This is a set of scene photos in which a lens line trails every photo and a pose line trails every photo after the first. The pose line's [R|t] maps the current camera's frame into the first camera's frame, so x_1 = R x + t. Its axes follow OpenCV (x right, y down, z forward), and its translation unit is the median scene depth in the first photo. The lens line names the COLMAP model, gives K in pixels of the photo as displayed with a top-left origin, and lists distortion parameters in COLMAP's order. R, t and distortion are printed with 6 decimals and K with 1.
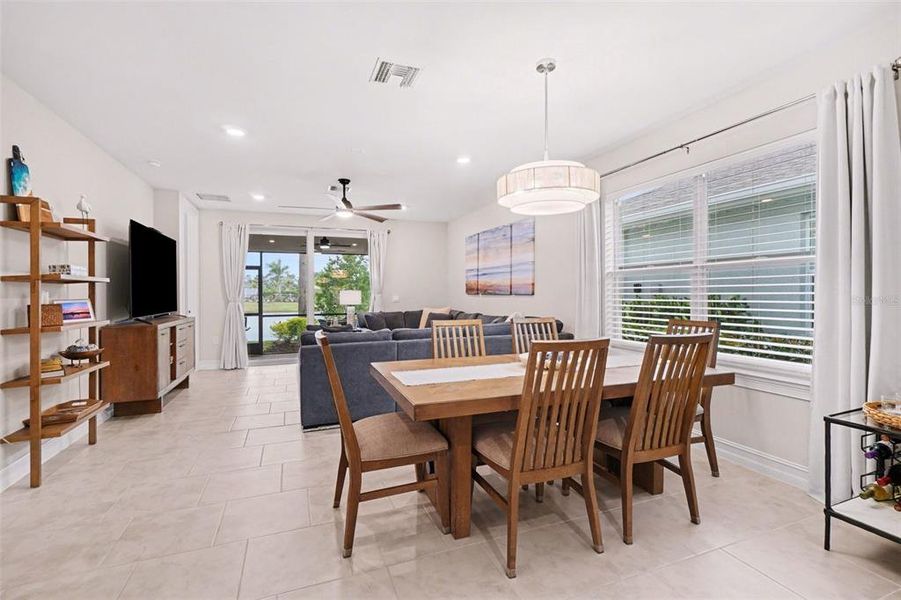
lens RADIAL K [[408.8, 0, 445.4], [0, 408.8, 297.5], [0, 0, 1]] dist [0.001732, -0.006599]
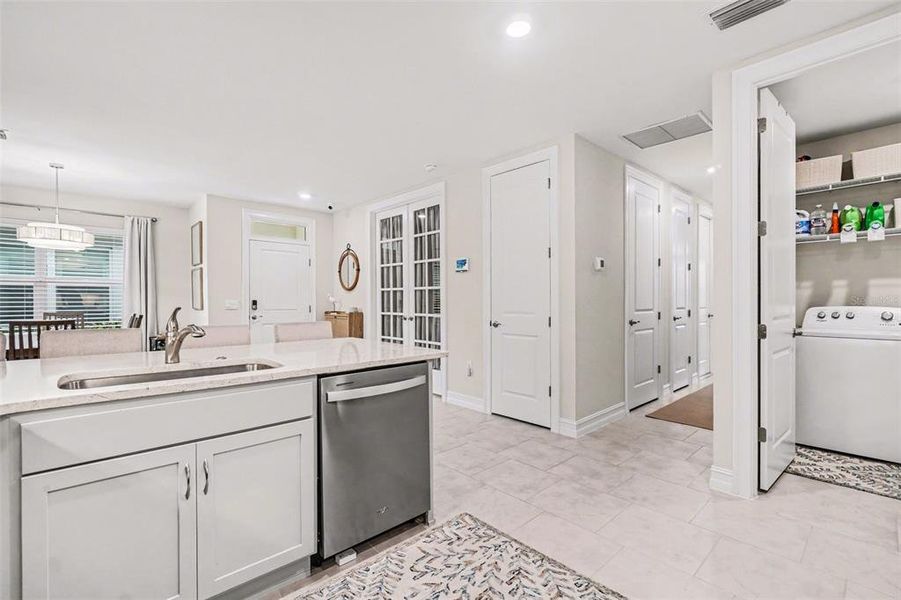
lens RADIAL K [[400.8, 0, 446.9], [0, 400.8, 296.2], [0, 0, 1]] dist [0.009370, -0.000588]
pose [[-0.360804, 0.008254, 0.932605, -1.421952], [0.009699, 0.999940, -0.005097, 0.006398], [-0.932591, 0.007207, -0.360862, 0.044703]]
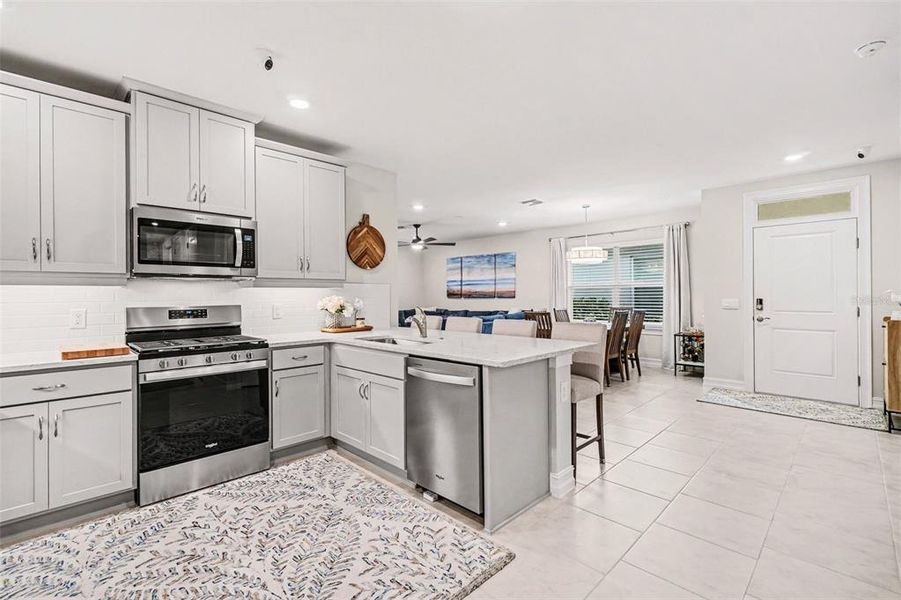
lens RADIAL K [[407.2, 0, 450.7], [0, 407.2, 294.7], [0, 0, 1]] dist [-0.001826, -0.000104]
pose [[0.913680, -0.000476, 0.406434, -1.129086], [0.007109, 0.999865, -0.014812, 0.006215], [-0.406372, 0.016423, 0.913560, -0.696065]]
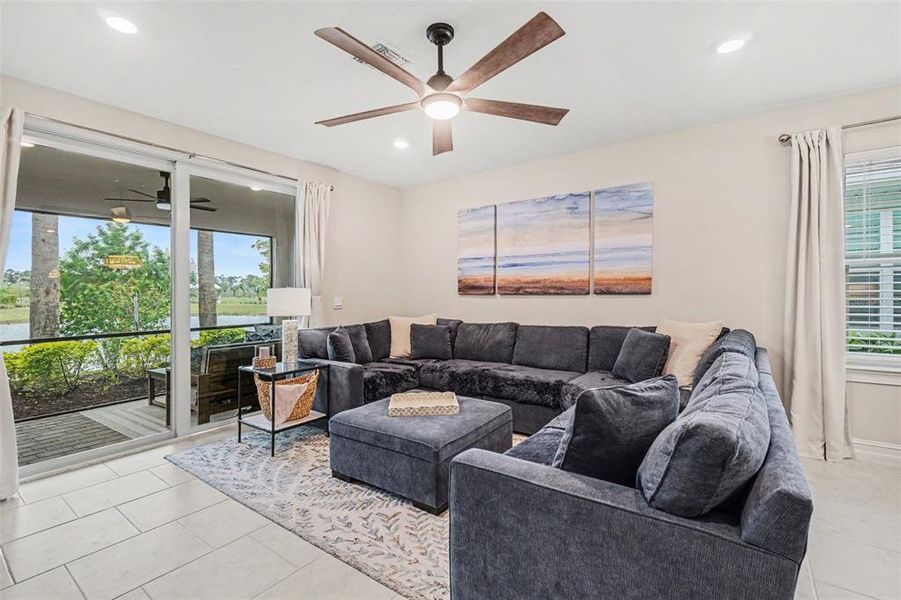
lens RADIAL K [[406.8, 0, 450.5], [0, 406.8, 300.0], [0, 0, 1]] dist [0.008006, 0.000320]
pose [[0.839790, -0.011732, 0.542785, -0.709453], [0.011121, 0.999928, 0.004406, -0.004765], [-0.542798, 0.002336, 0.839860, 0.939924]]
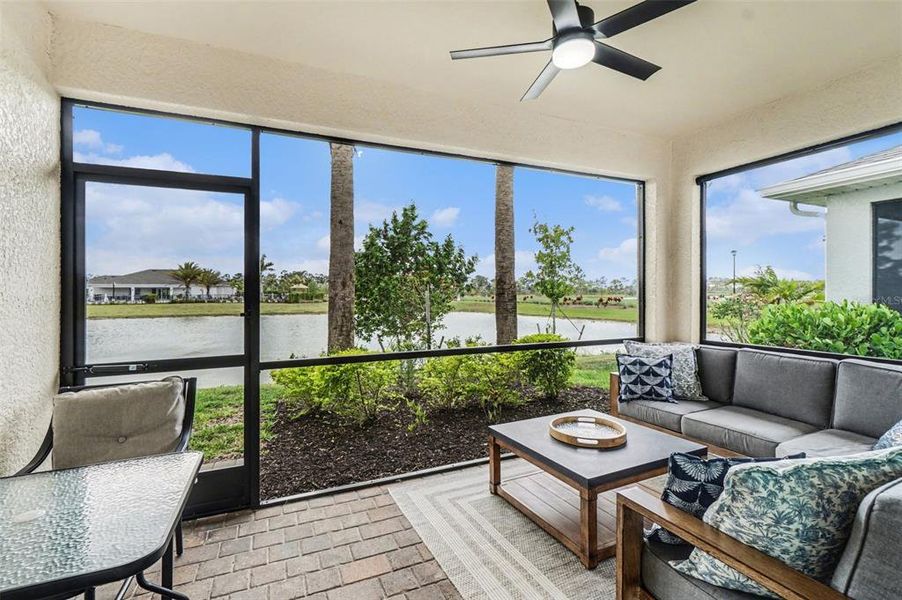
lens RADIAL K [[412.6, 0, 446.1], [0, 412.6, 293.3], [0, 0, 1]] dist [0.002505, 0.000317]
pose [[0.998846, 0.000933, 0.048024, -0.982075], [-0.000330, 0.999921, -0.012572, 0.001311], [-0.048032, 0.012541, 0.998767, 2.100377]]
